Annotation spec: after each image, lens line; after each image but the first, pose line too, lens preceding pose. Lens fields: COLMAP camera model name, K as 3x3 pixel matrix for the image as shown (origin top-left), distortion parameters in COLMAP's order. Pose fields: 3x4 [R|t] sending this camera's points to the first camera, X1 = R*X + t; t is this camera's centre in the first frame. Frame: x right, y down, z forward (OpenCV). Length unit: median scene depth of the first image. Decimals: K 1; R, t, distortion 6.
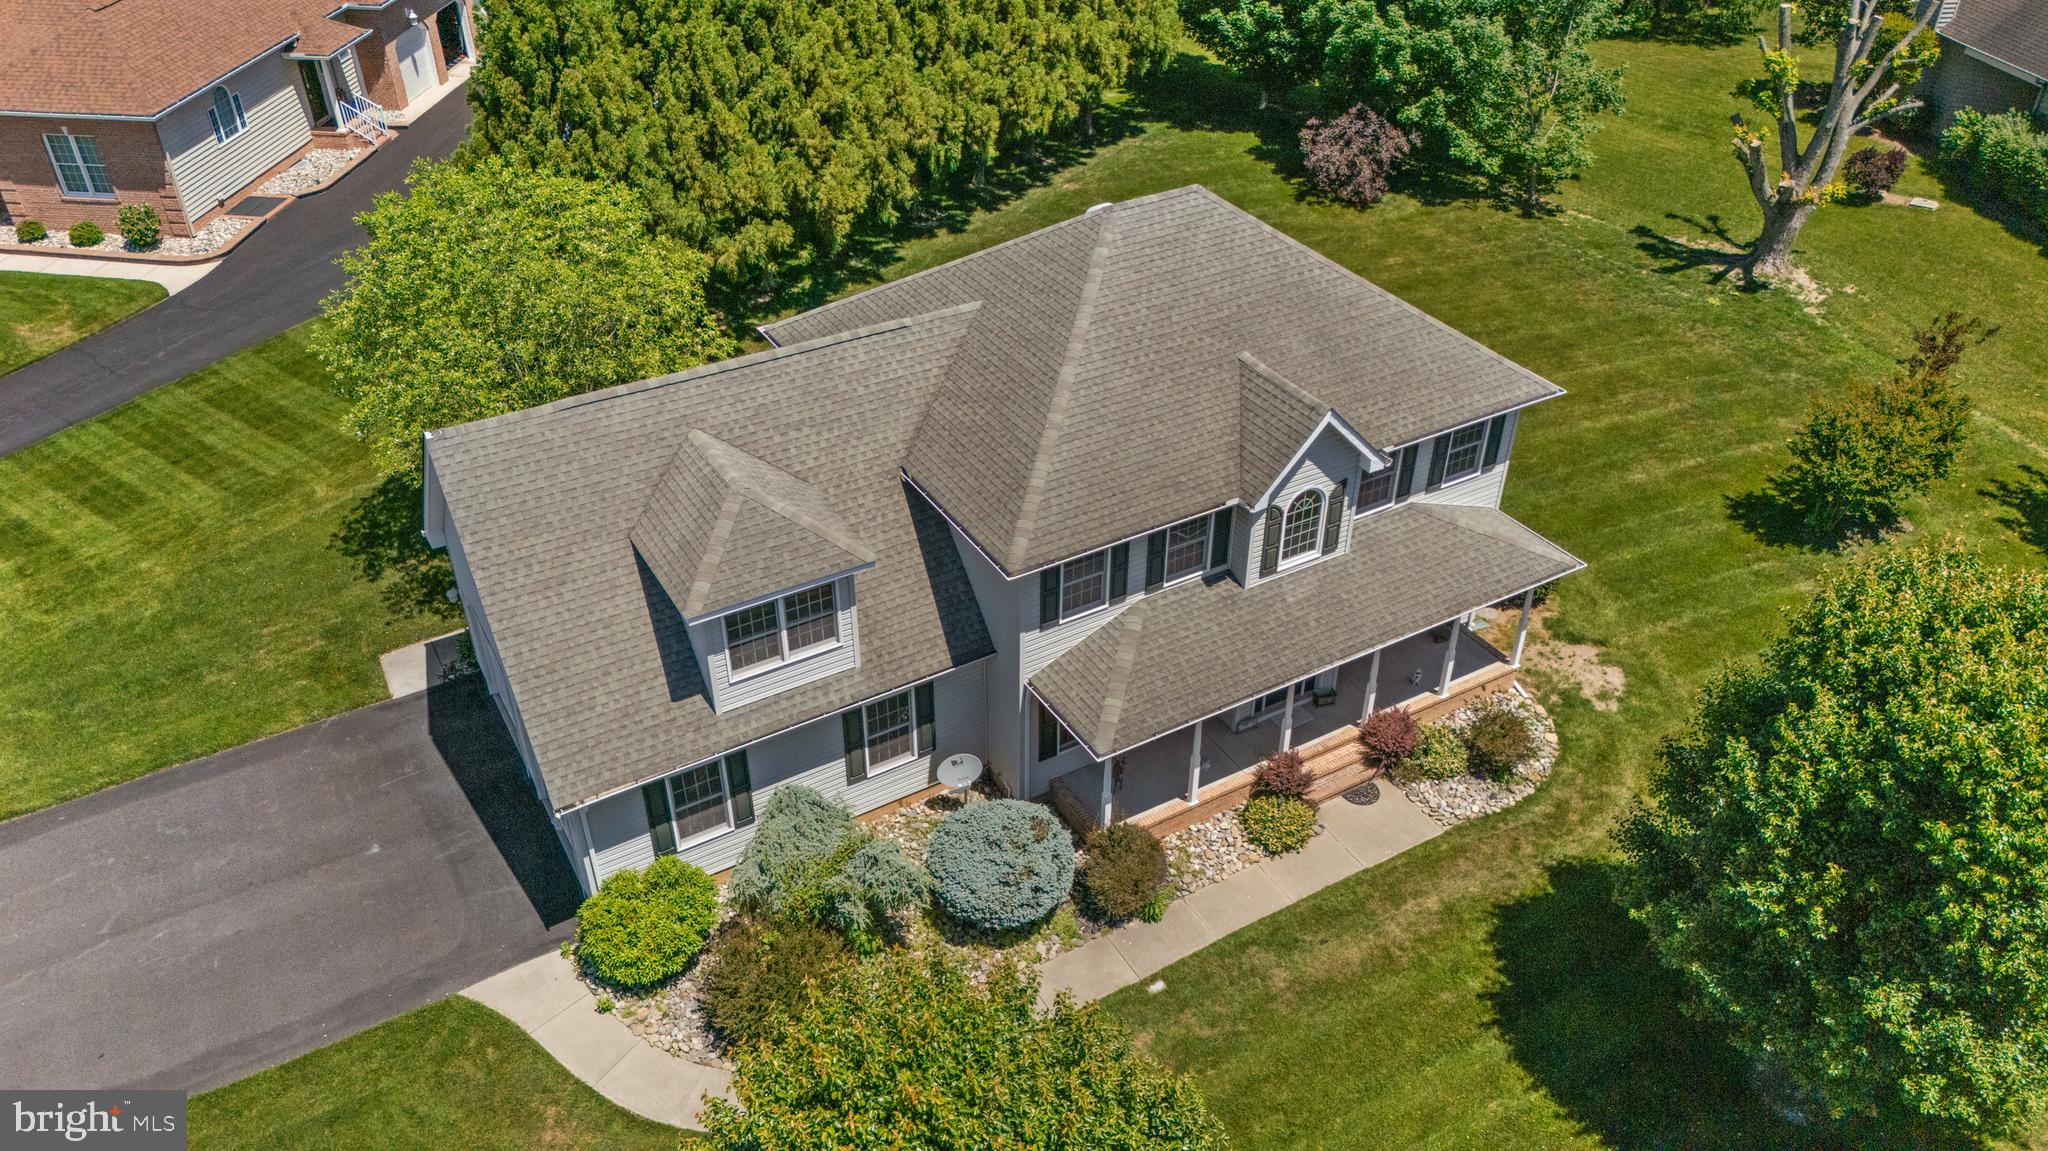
lens RADIAL K [[1497.0, 0, 1032.3], [0, 1497.0, 574.4], [0, 0, 1]] dist [0.091926, -0.104737]
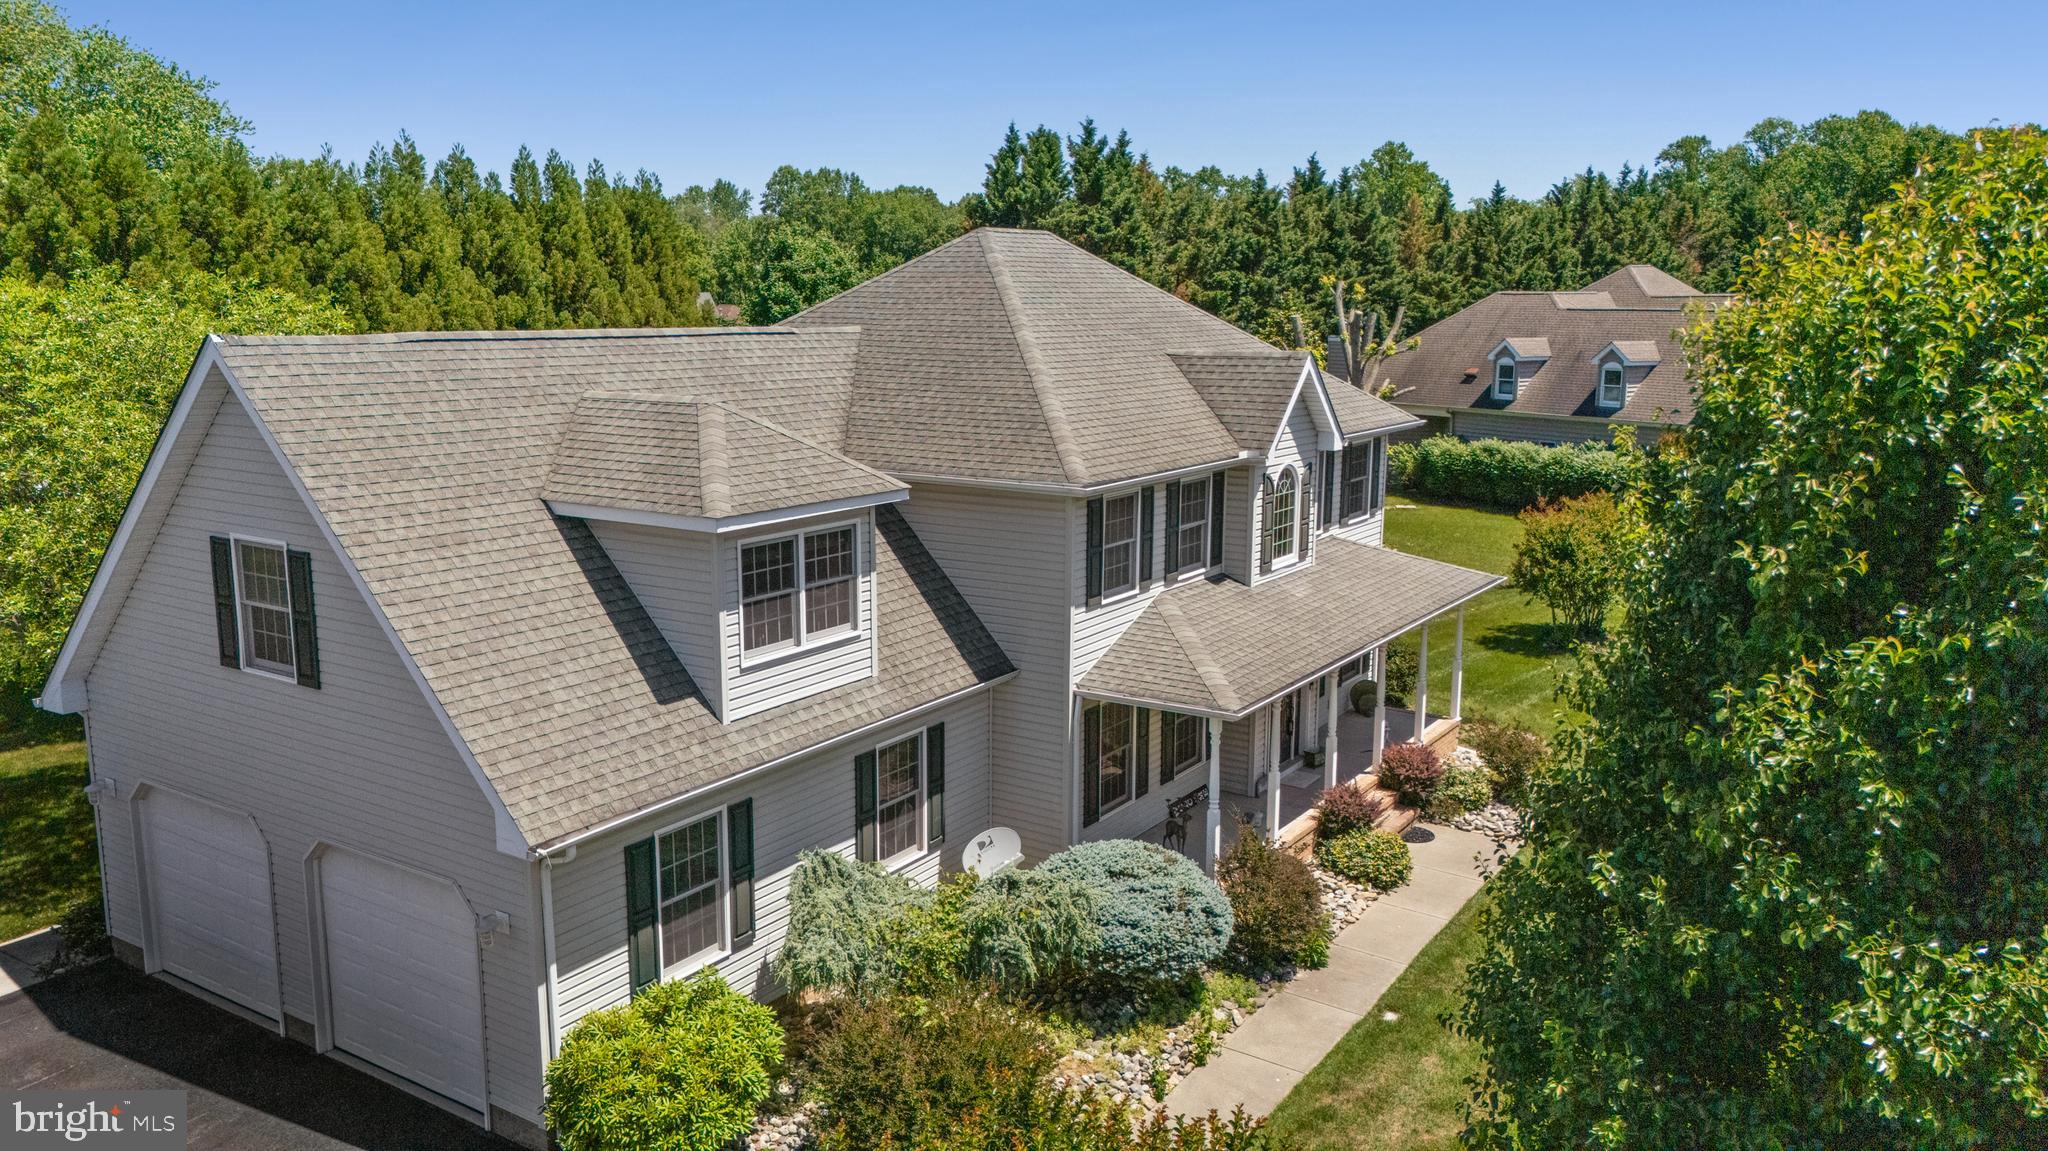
lens RADIAL K [[1497.0, 0, 1032.3], [0, 1497.0, 574.4], [0, 0, 1]] dist [0.091926, -0.104737]
pose [[0.897970, -0.079247, 0.432861, -0.331645], [0.251872, 0.899151, -0.357893, 0.273573], [-0.360846, 0.430403, 0.827371, 0.346168]]
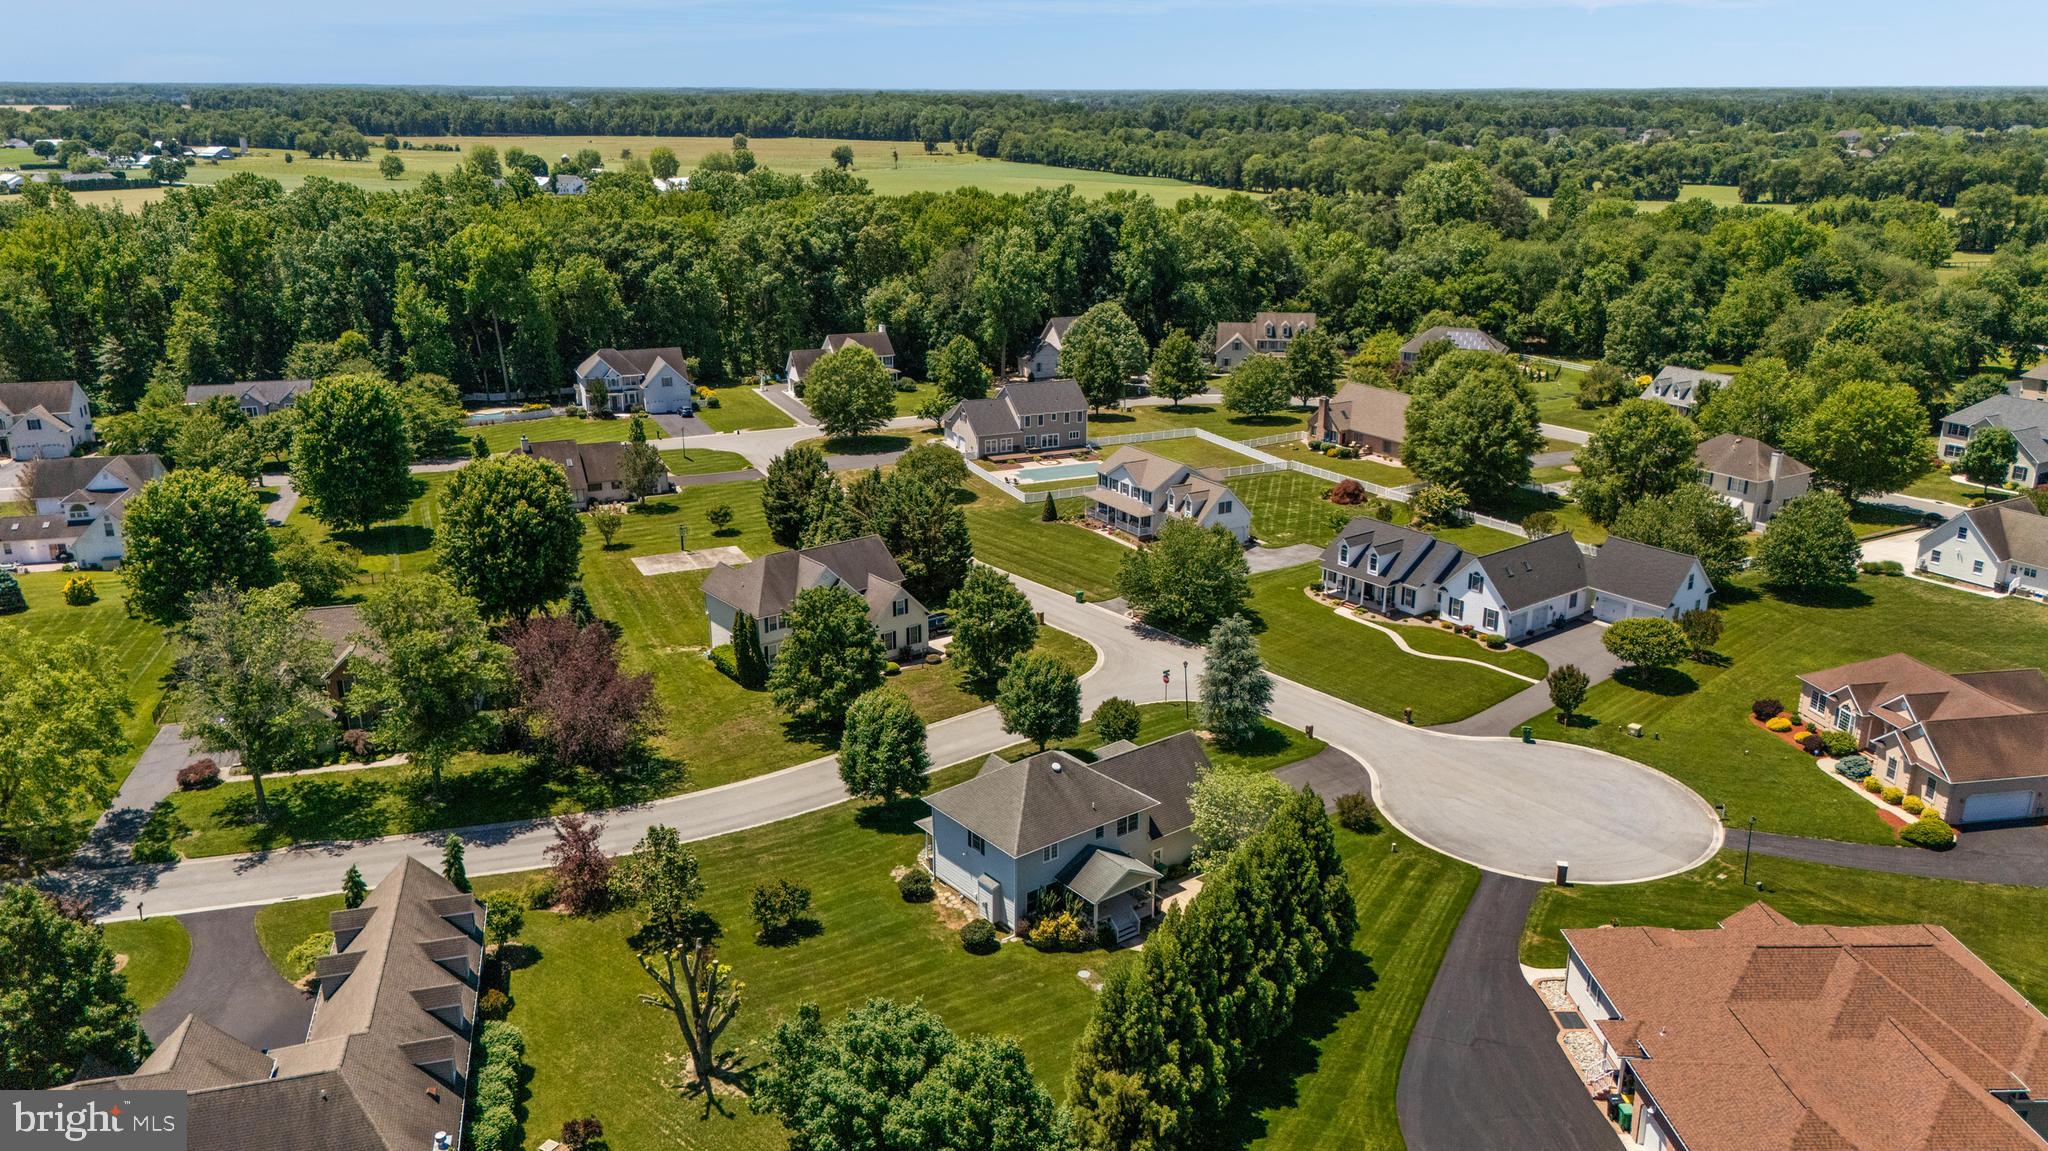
lens RADIAL K [[1506.4, 0, 1028.8], [0, 1506.4, 577.7], [0, 0, 1]] dist [0.089106, -0.103392]
pose [[-0.991556, 0.035853, -0.124624, 0.560068], [-0.077920, 0.603465, 0.793573, -3.461358], [0.103658, 0.796583, -0.595576, 2.897040]]
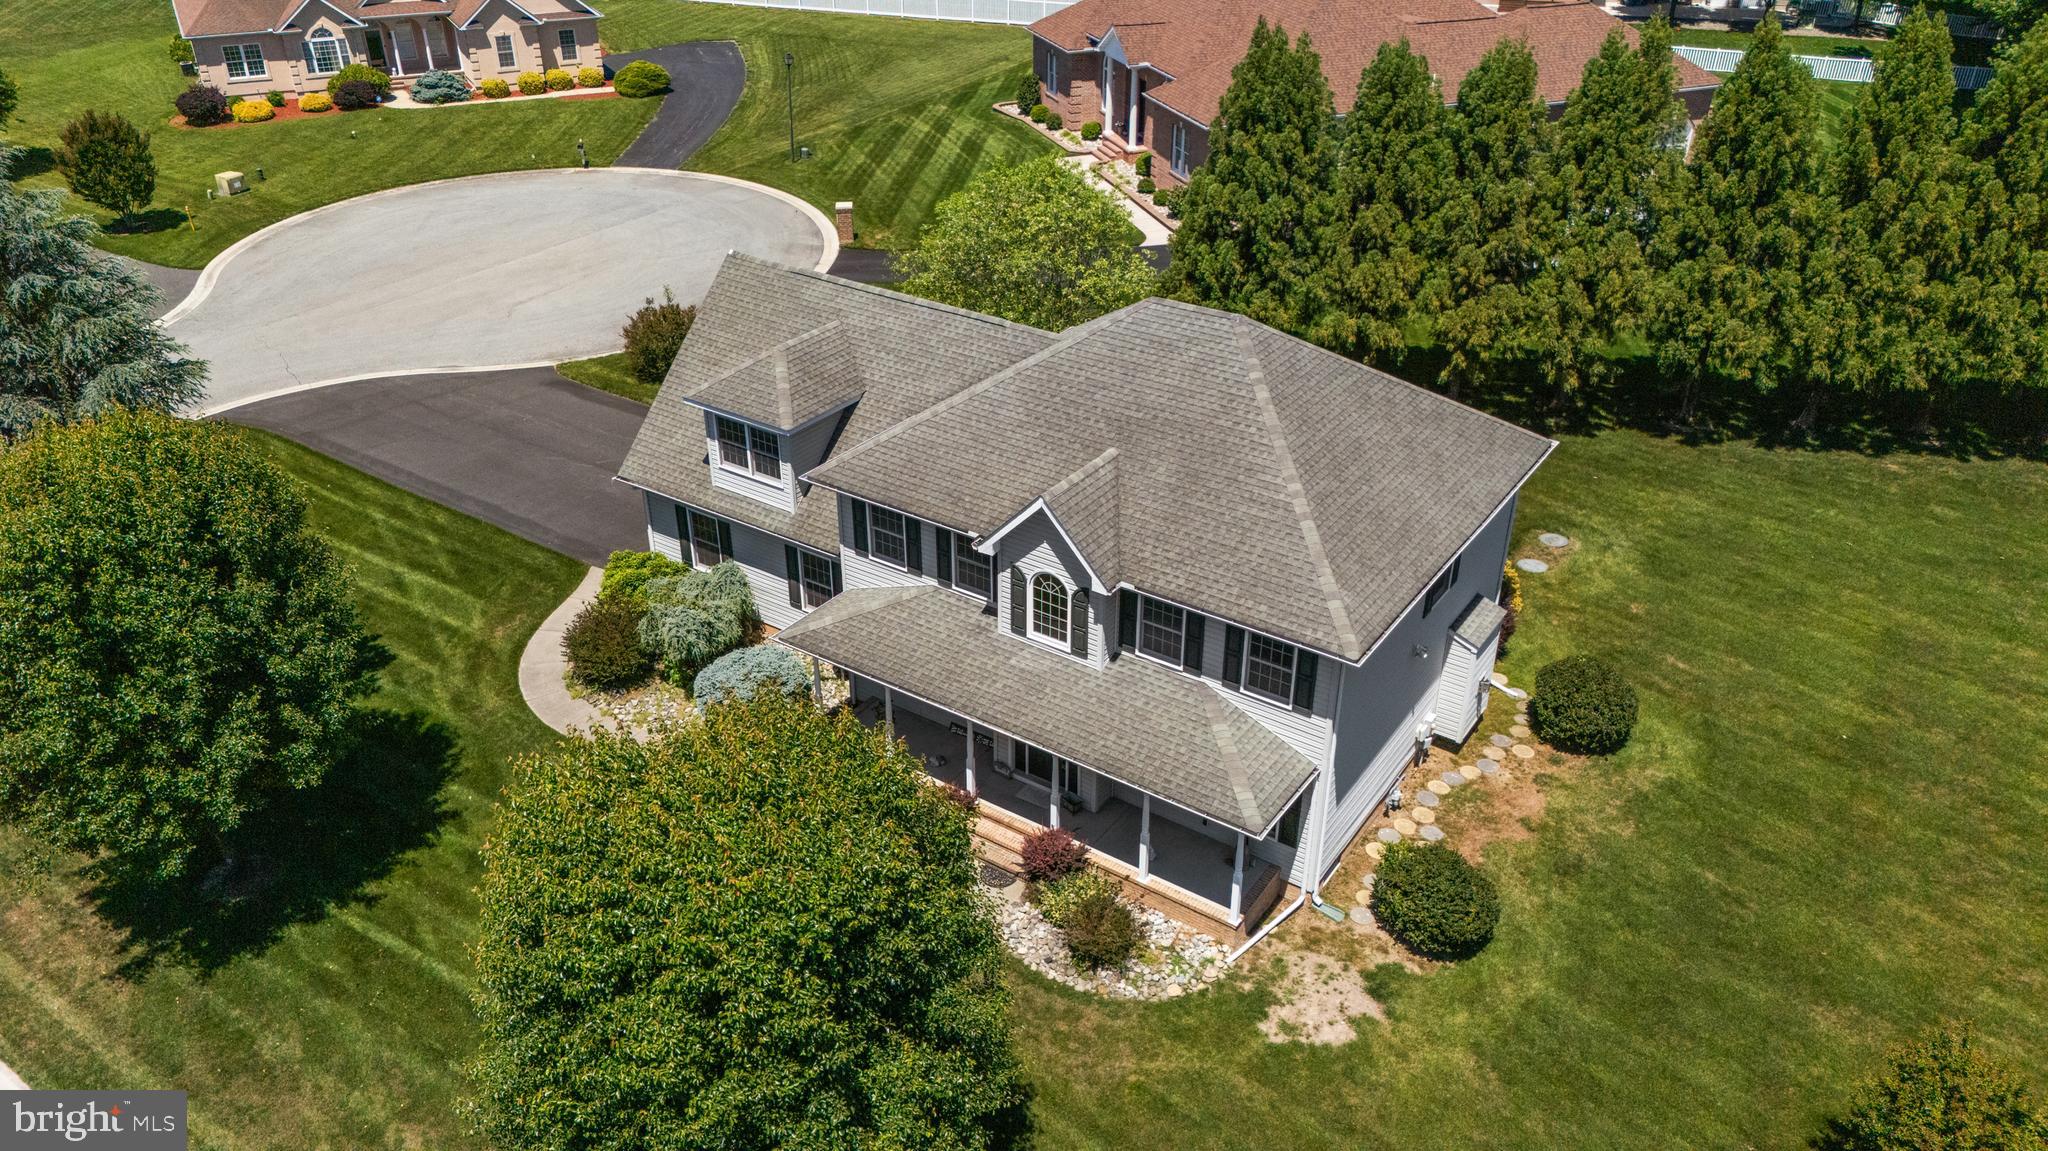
lens RADIAL K [[1506.4, 0, 1028.8], [0, 1506.4, 577.7], [0, 0, 1]] dist [0.089106, -0.103392]
pose [[0.425848, 0.454908, -0.782121, 0.992291], [-0.522503, 0.829356, 0.197890, -0.252060], [0.738678, 0.324389, 0.590870, 0.355942]]
